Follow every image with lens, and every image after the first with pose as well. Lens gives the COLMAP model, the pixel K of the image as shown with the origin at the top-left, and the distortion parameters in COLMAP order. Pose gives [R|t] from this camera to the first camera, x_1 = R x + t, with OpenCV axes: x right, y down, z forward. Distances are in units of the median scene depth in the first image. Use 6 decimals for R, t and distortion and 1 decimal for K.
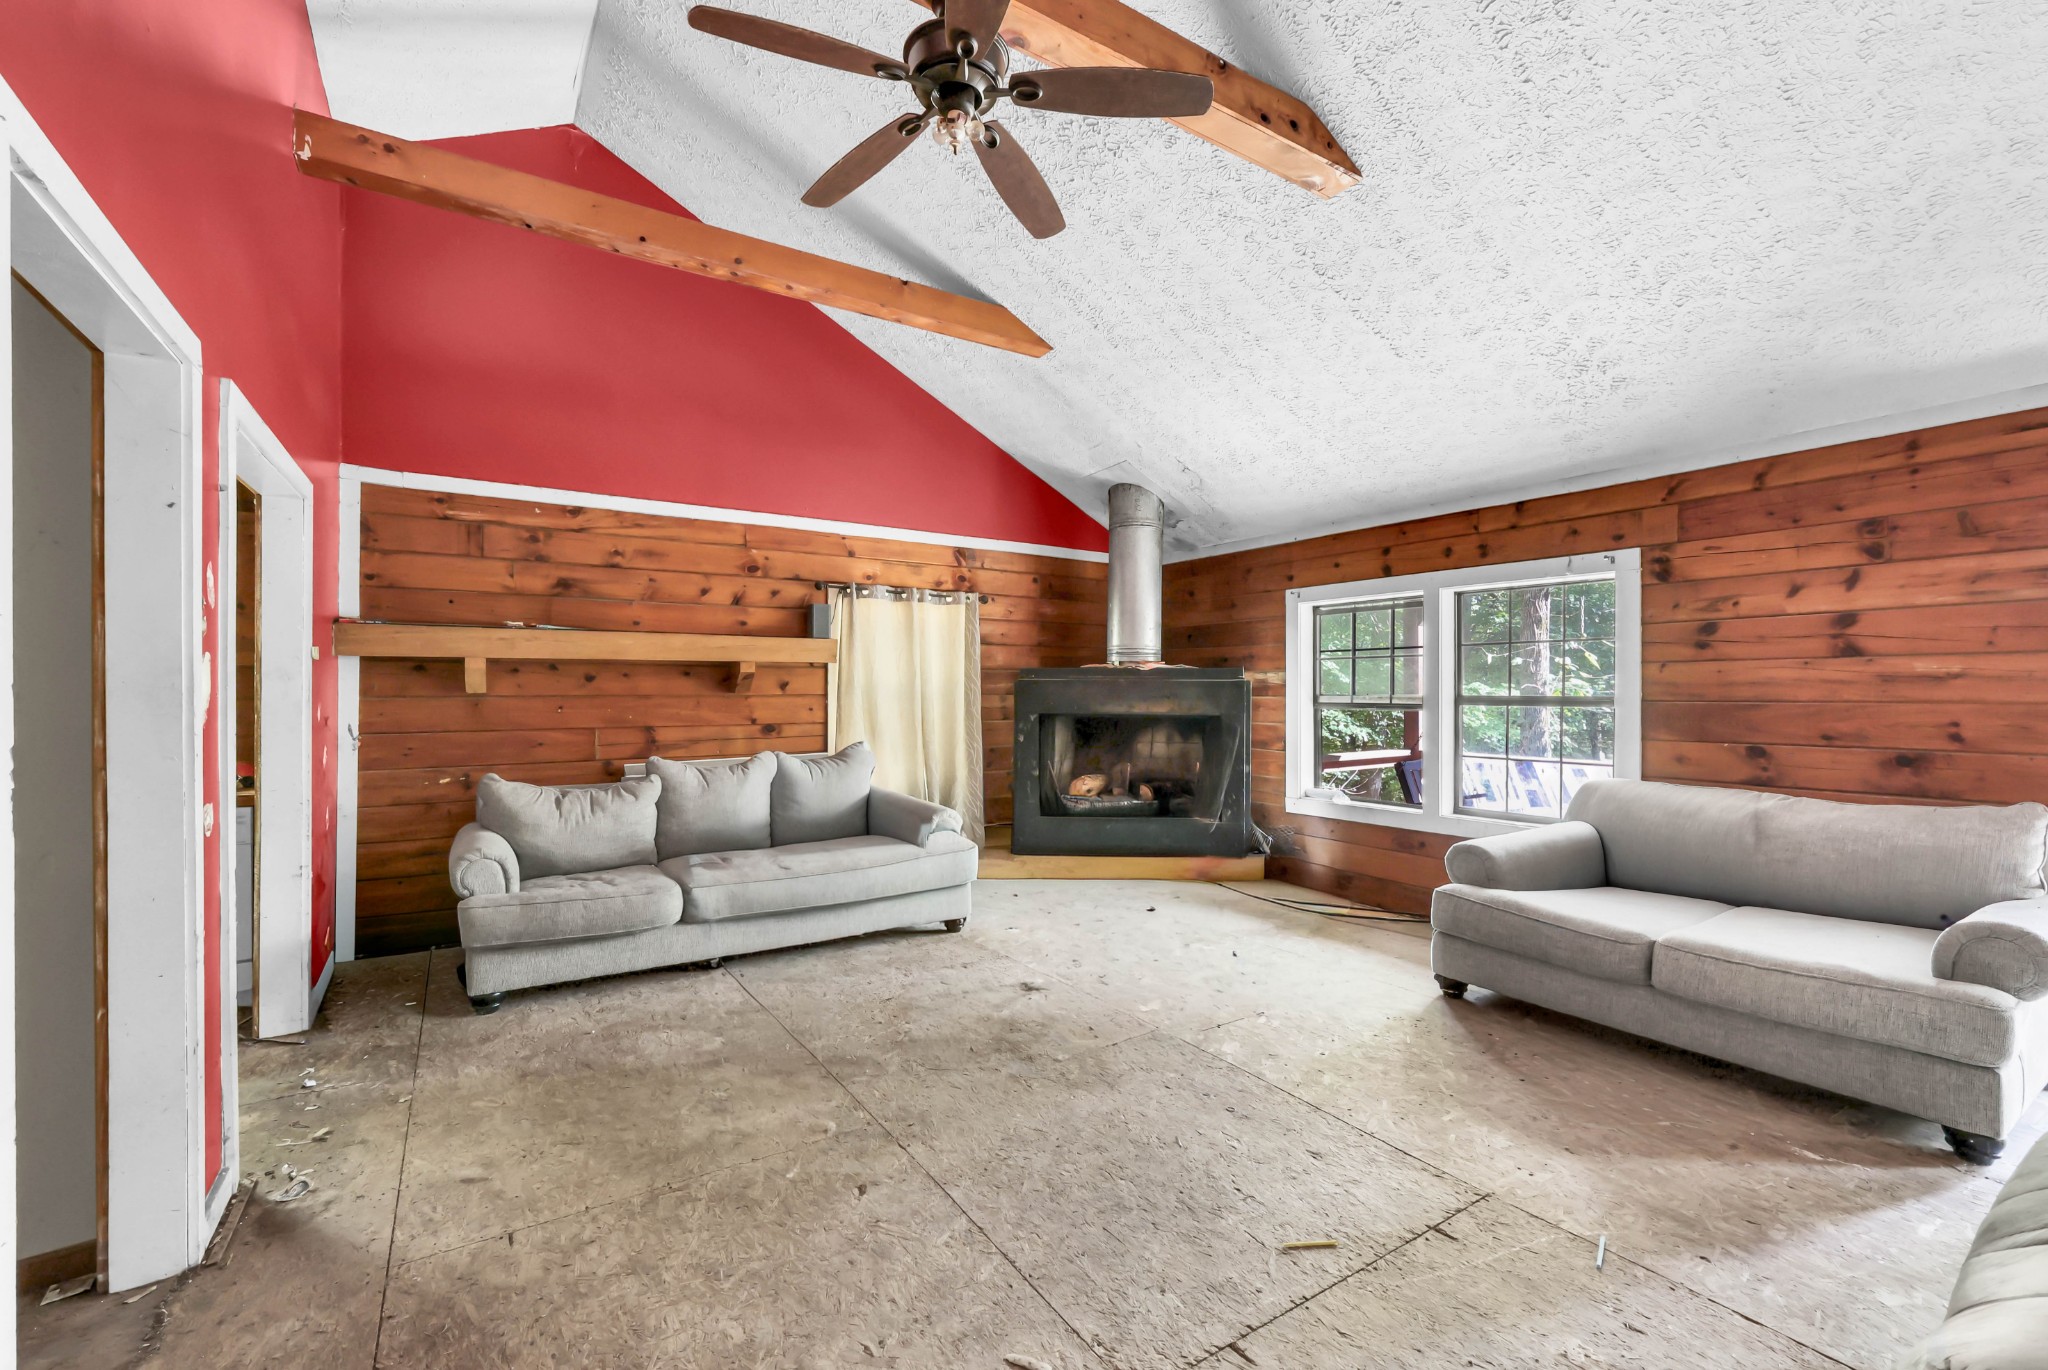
lens RADIAL K [[865.1, 0, 1024.0], [0, 865.1, 685.0], [0, 0, 1]] dist [0.000624, 0.000024]
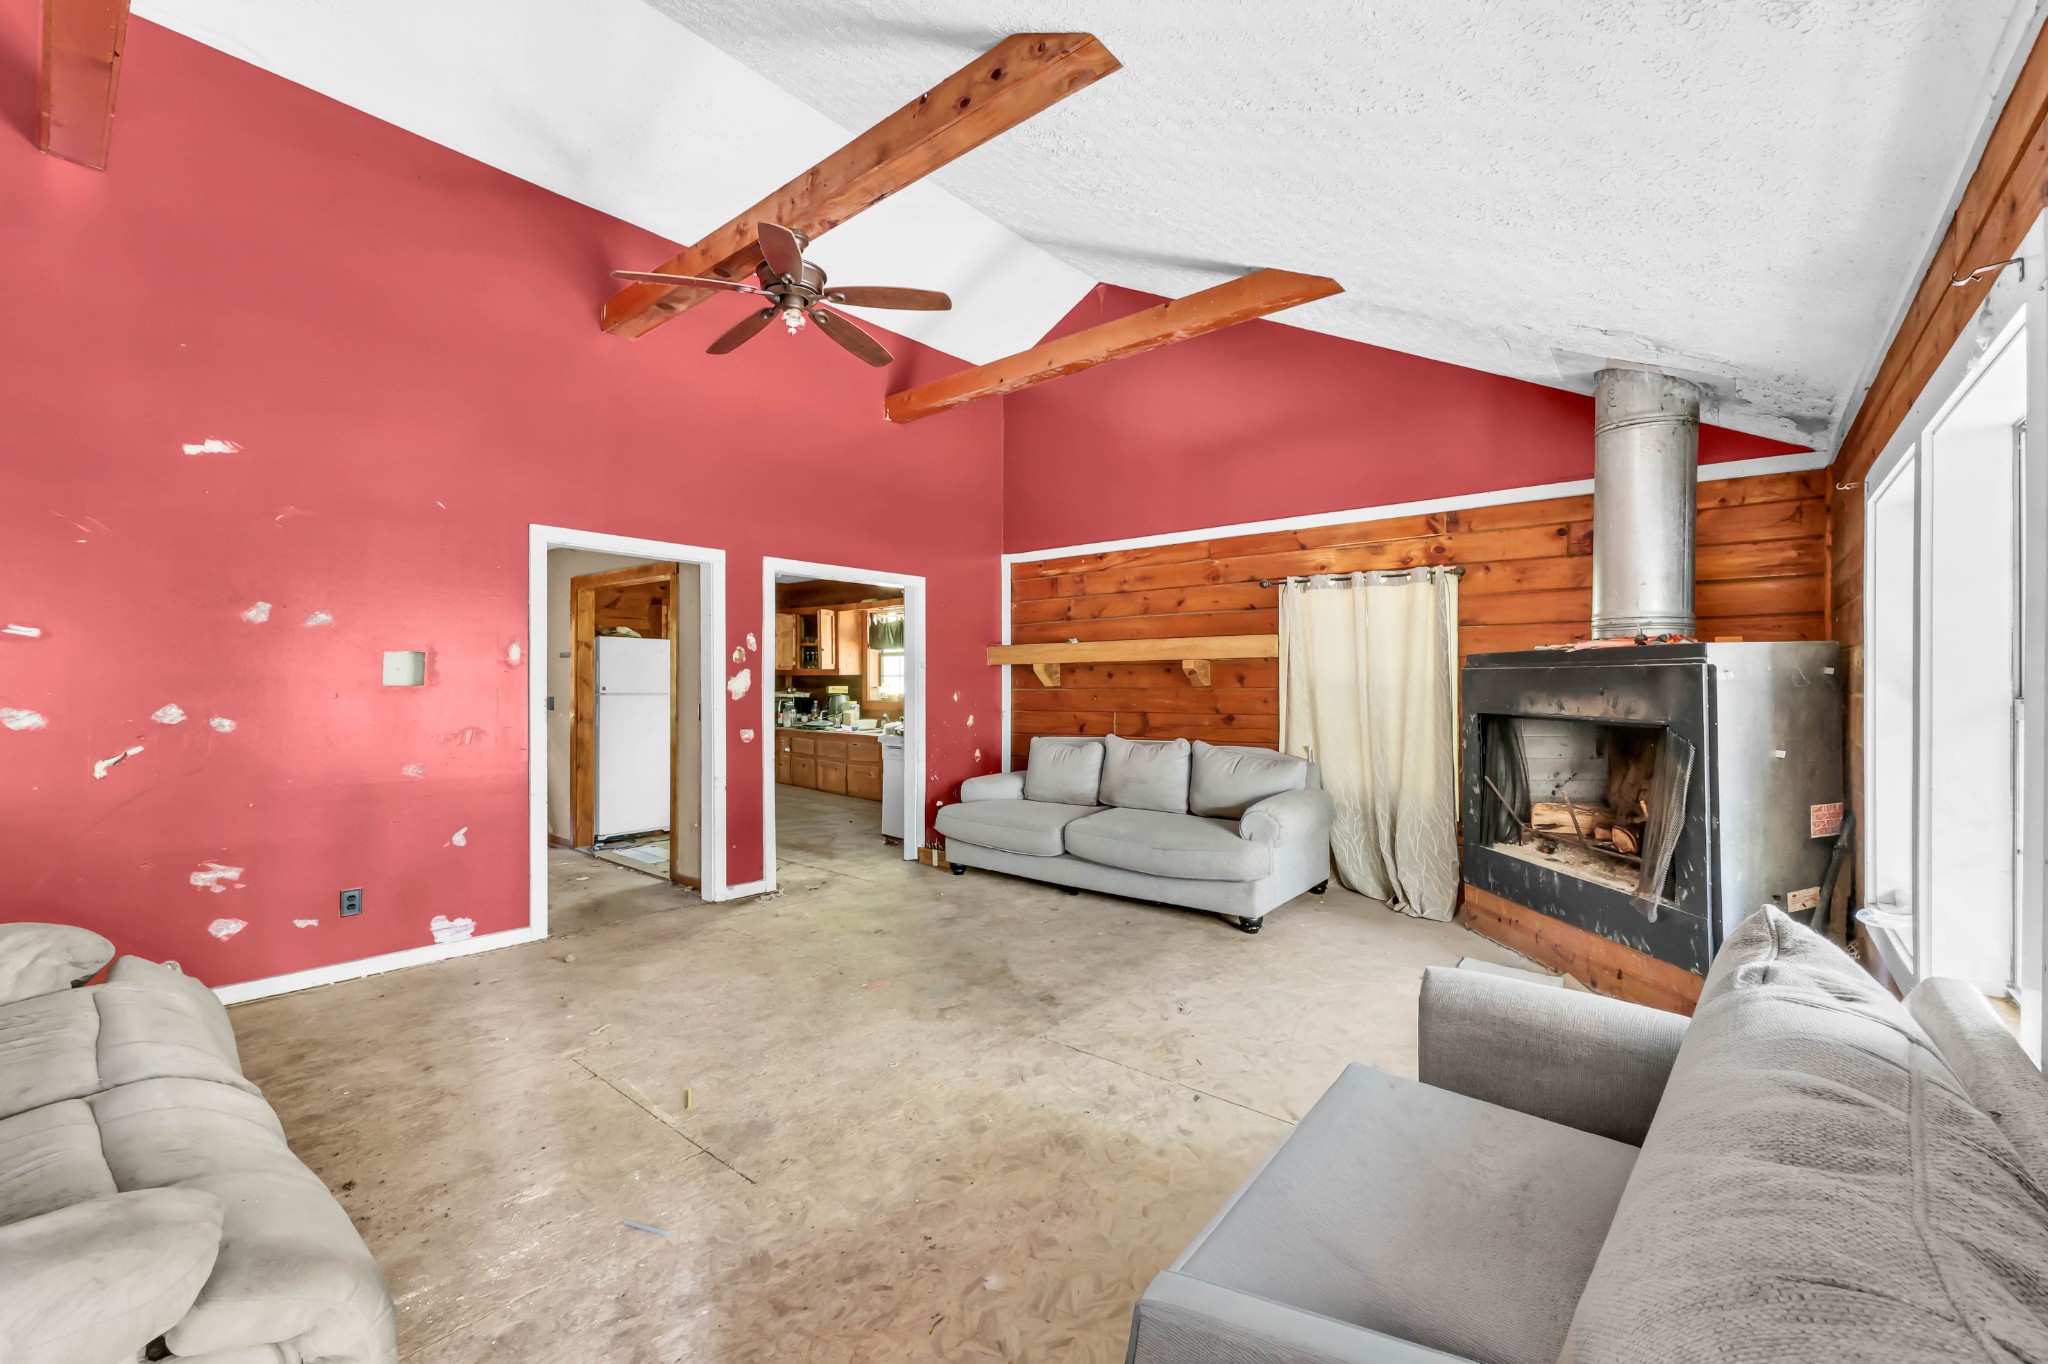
lens RADIAL K [[842.1, 0, 1024.0], [0, 842.1, 682.0], [0, 0, 1]] dist [-0.000767, -0.000139]
pose [[0.286848, -0.002203, -0.957974, 0.732947], [0.009654, 0.999953, 0.000592, 0.000494], [0.957927, -0.009418, 0.286856, 0.474448]]
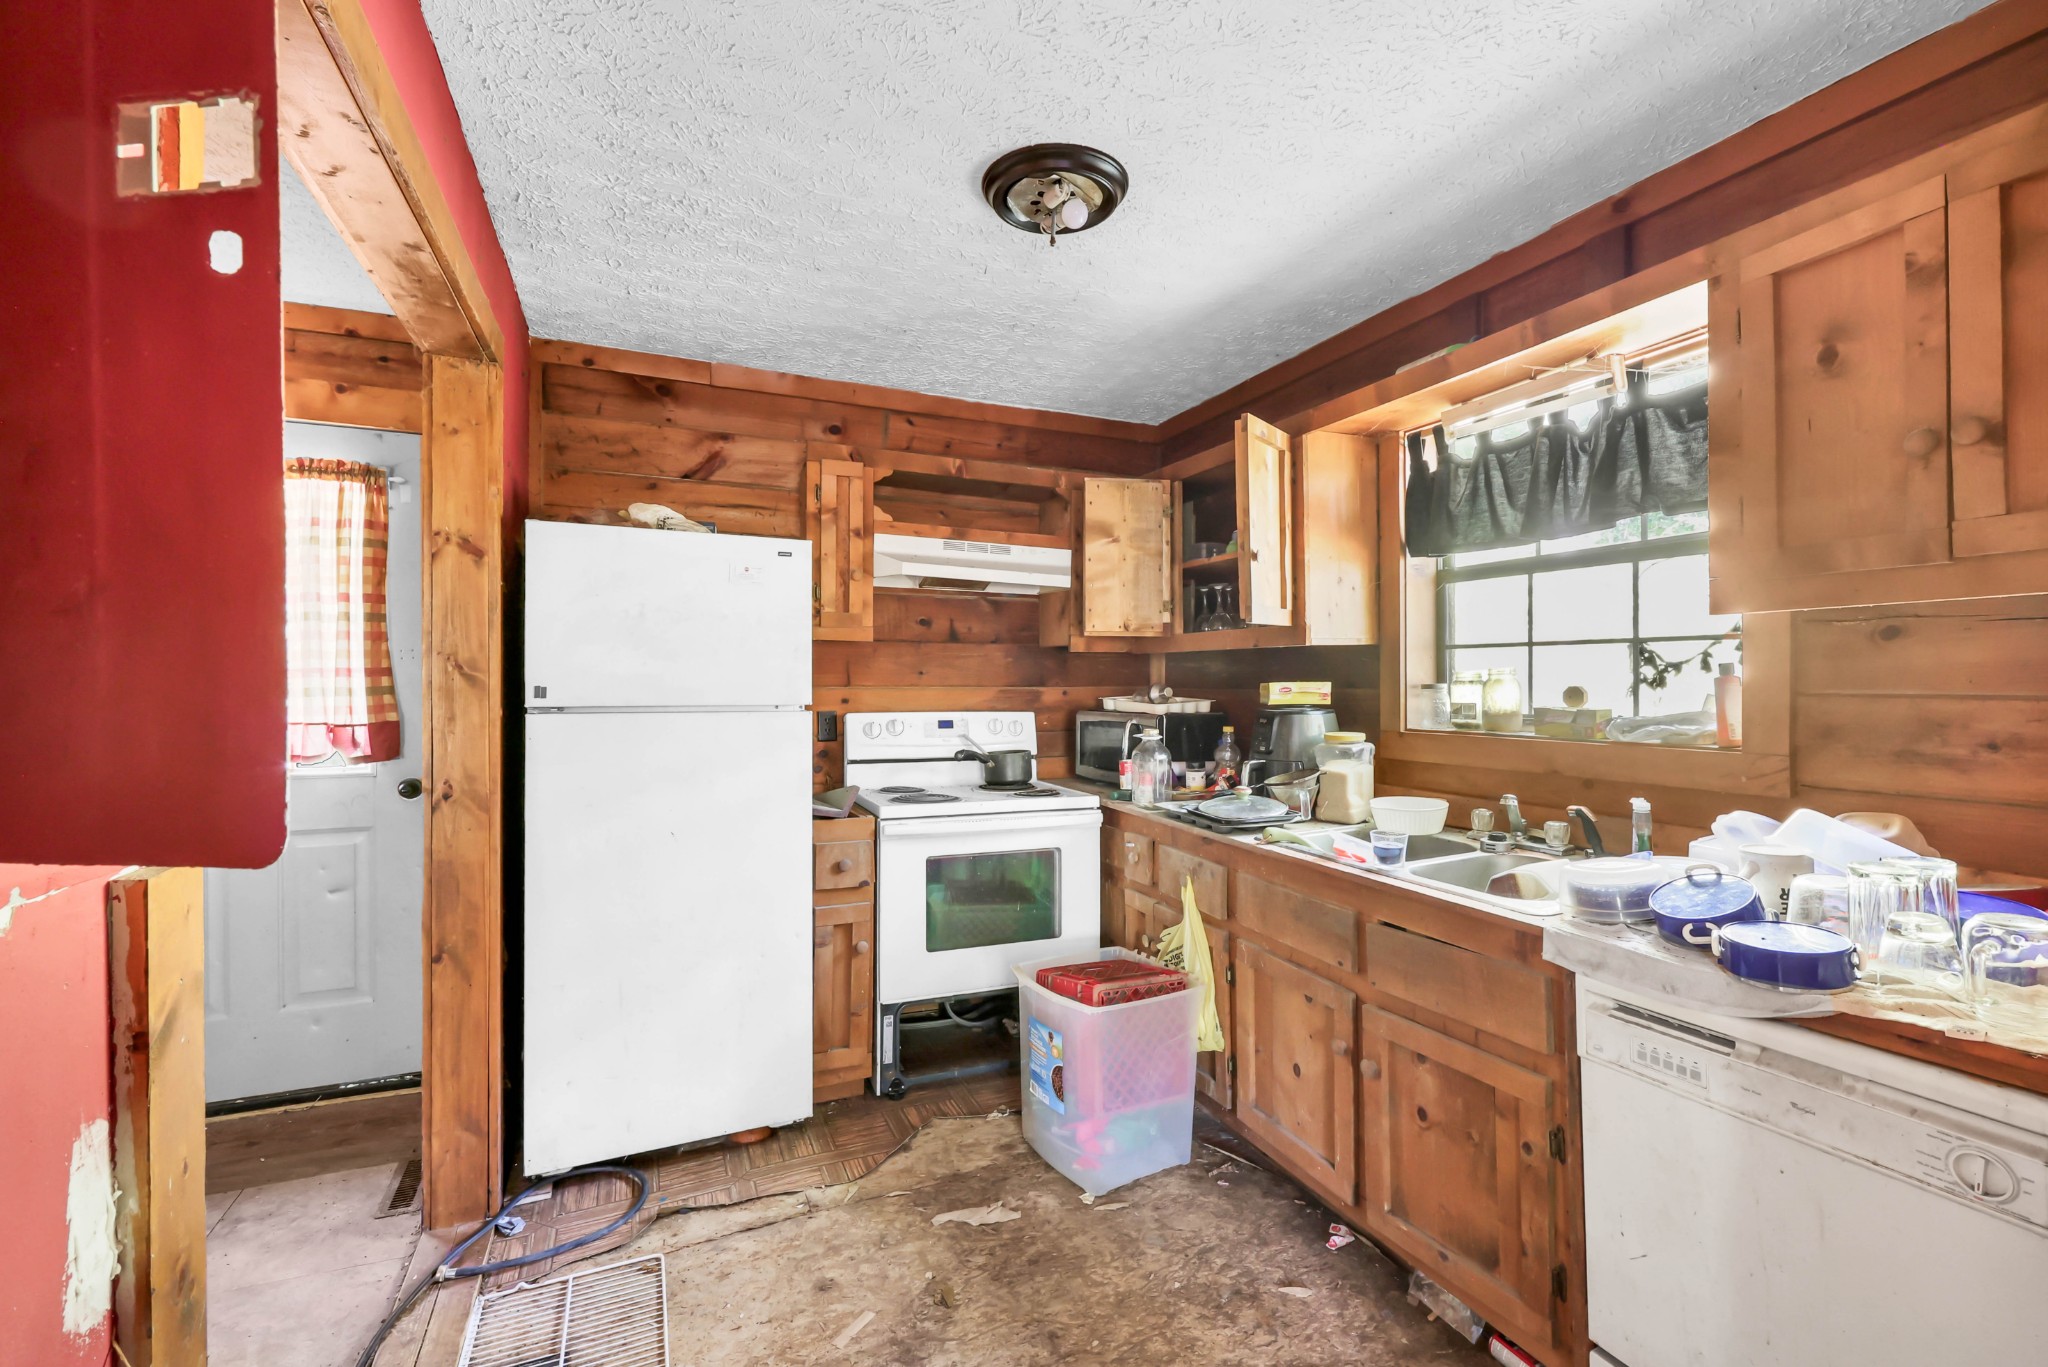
lens RADIAL K [[878.4, 0, 1024.0], [0, 878.4, 683.5], [0, 0, 1]] dist [-0.001175, -0.000417]
pose [[-0.171711, 0.002076, -0.985145, -0.420246], [0.010464, 0.999945, 0.000283, 0.005110], [0.985092, -0.010260, -0.171723, 0.526344]]
